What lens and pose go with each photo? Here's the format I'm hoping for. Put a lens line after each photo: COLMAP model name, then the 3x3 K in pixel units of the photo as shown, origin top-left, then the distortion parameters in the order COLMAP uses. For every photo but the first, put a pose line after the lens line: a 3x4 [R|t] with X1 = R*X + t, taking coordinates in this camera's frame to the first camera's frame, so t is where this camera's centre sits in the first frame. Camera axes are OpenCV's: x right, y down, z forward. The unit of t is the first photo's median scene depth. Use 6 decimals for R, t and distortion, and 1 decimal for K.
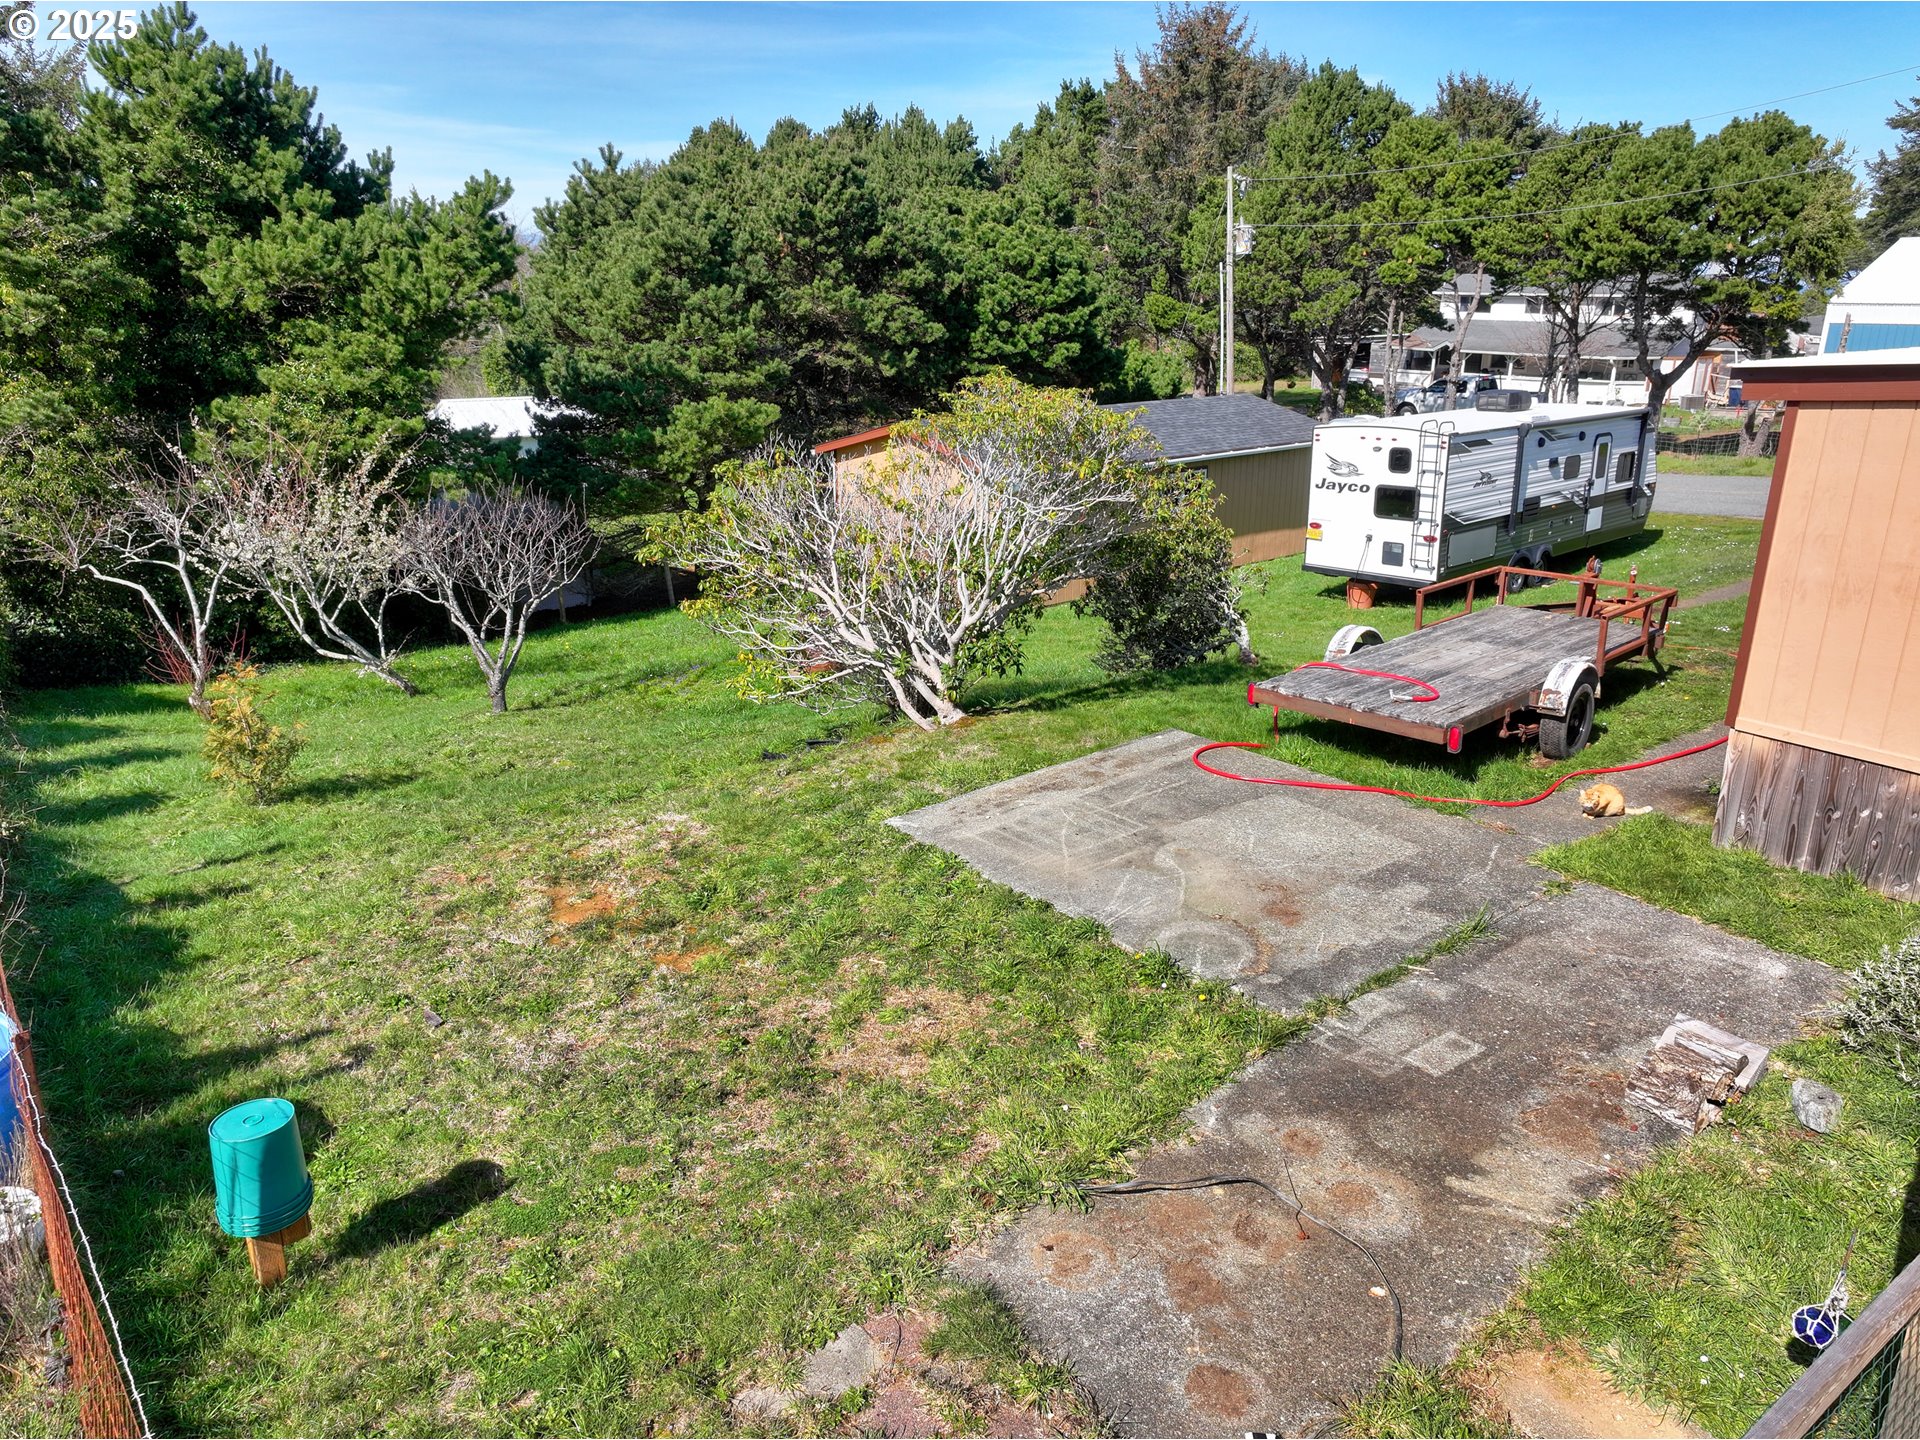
lens RADIAL K [[1351.2, 0, 959.4], [0, 1351.2, 725.3], [0, 0, 1]] dist [-0.002443, 0.022150]
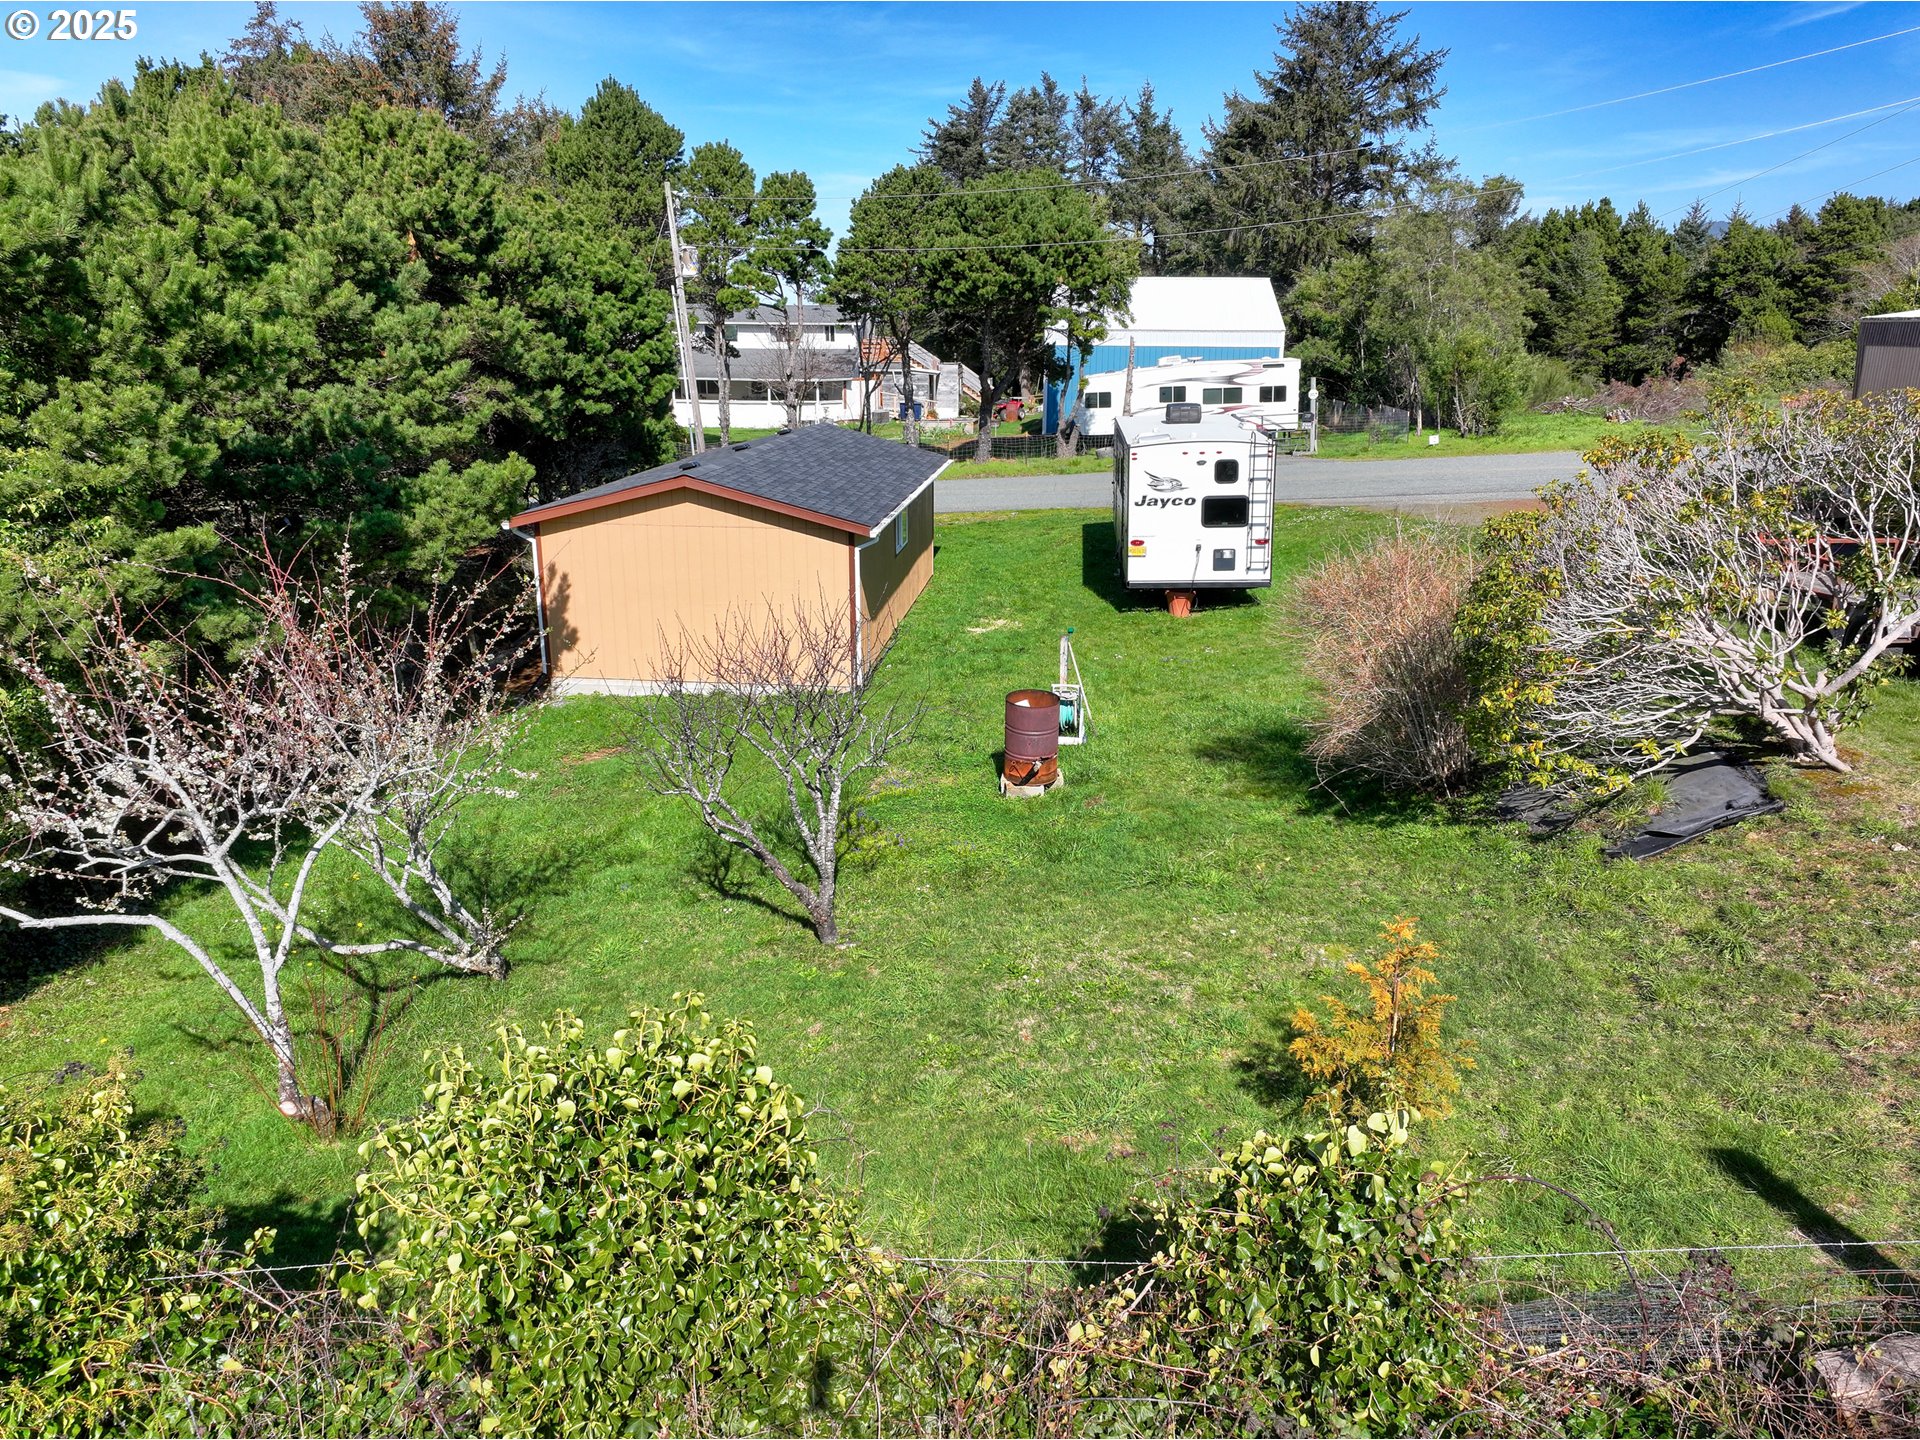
lens RADIAL K [[1351.2, 0, 959.4], [0, 1351.2, 725.3], [0, 0, 1]] dist [-0.002443, 0.022150]
pose [[0.731149, -0.198436, 0.652720, -0.453763], [0.212285, 0.975440, 0.058755, -0.089251], [-0.648348, 0.095604, 0.755317, 0.292850]]
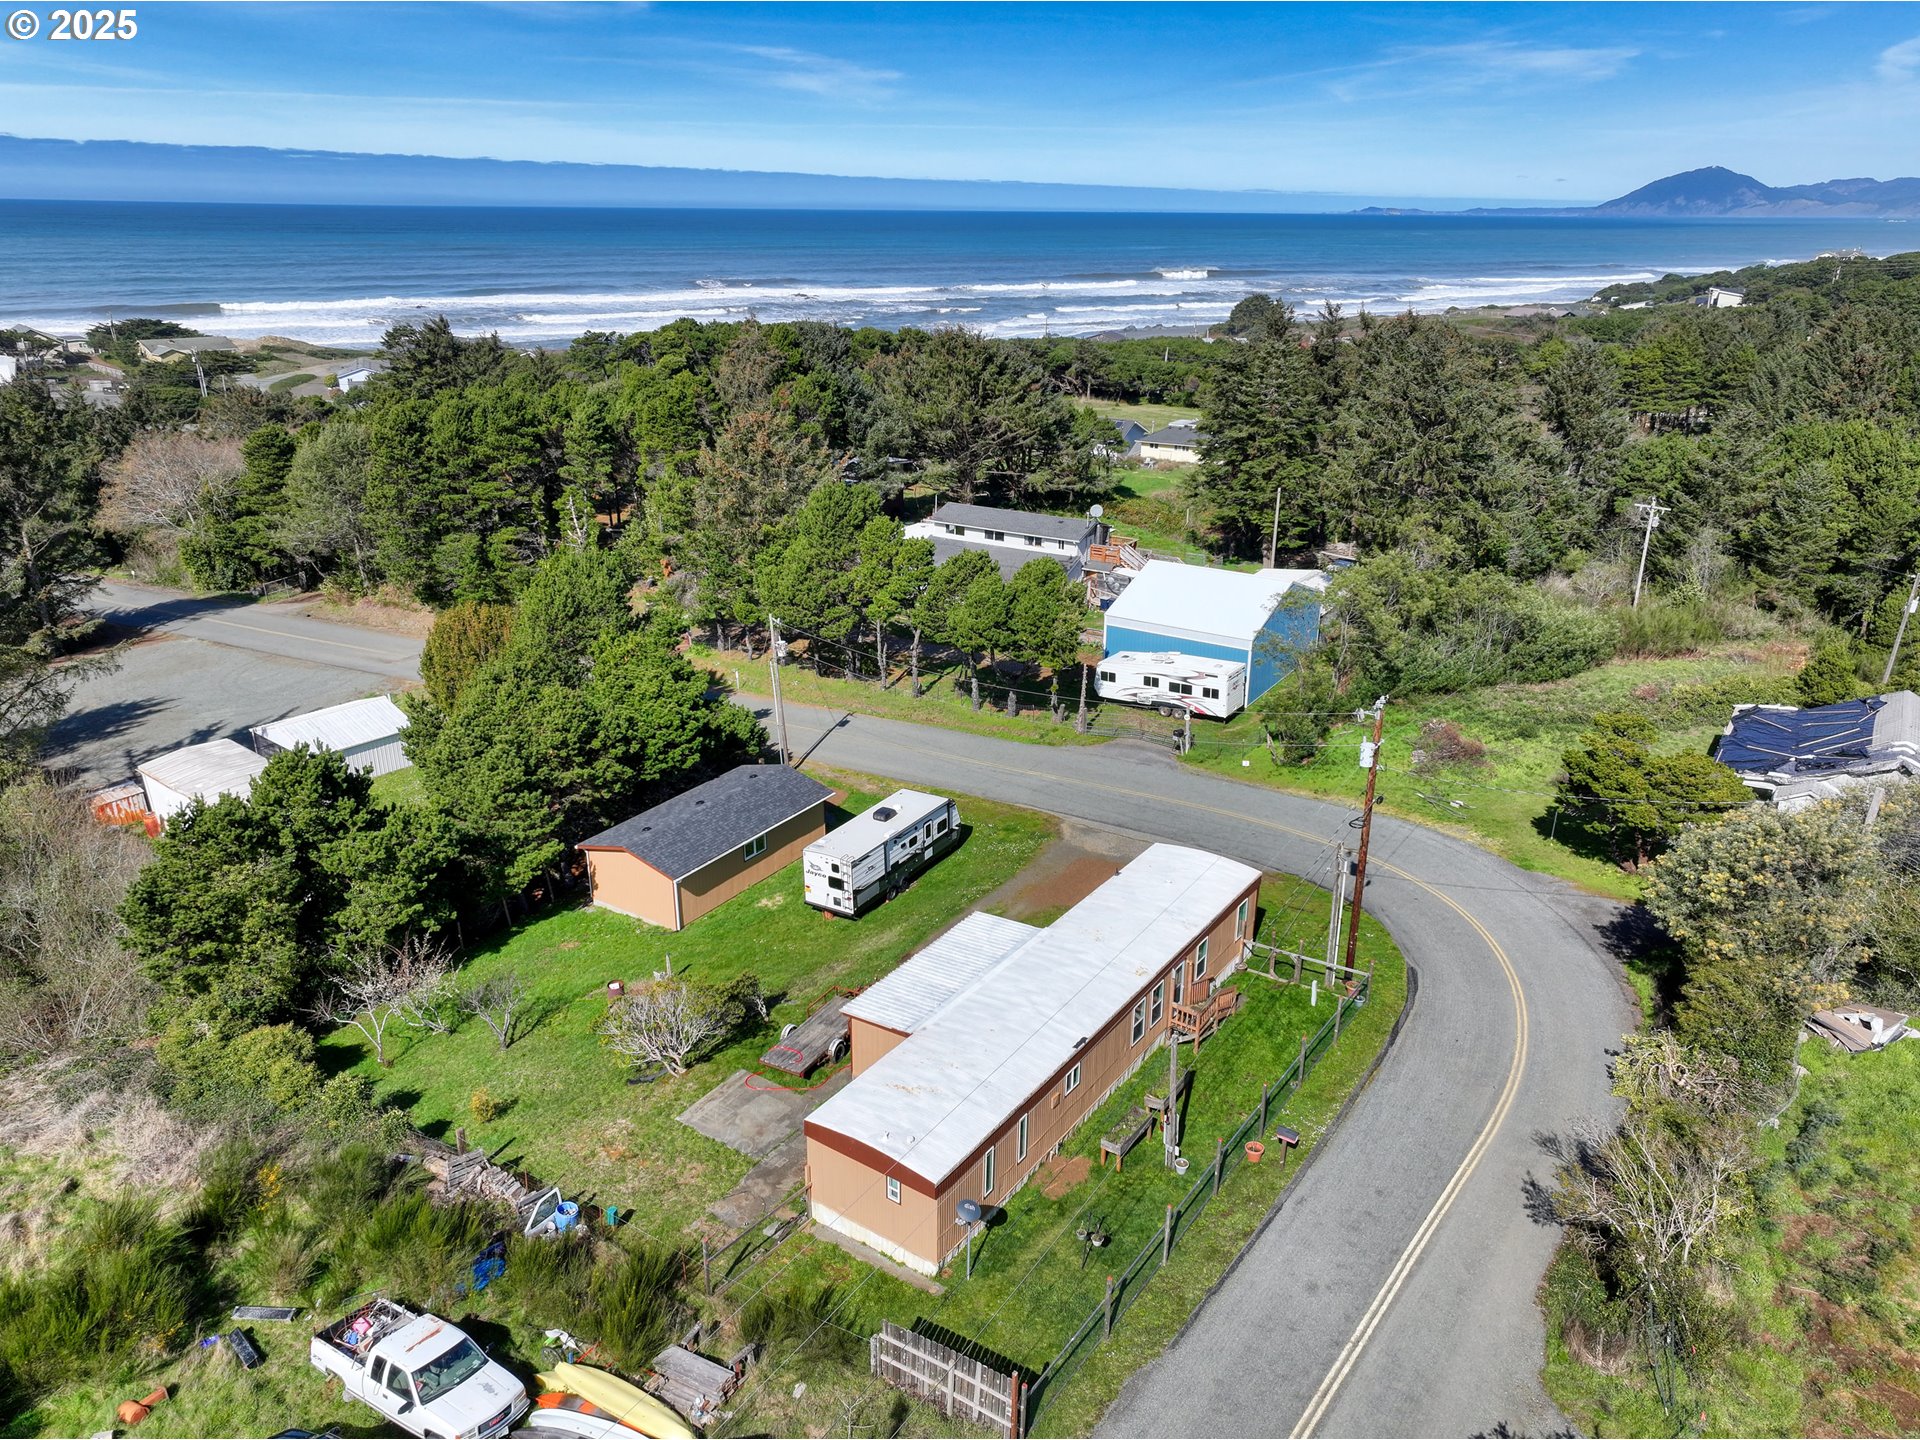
lens RADIAL K [[1361.4, 0, 964.9], [0, 1361.4, 714.4], [0, 0, 1]] dist [0.004406, 0.002799]
pose [[0.960647, -0.094174, 0.261322, -0.064488], [0.081748, 0.994961, 0.058044, -0.499410], [-0.265472, -0.034397, 0.963505, -1.231807]]
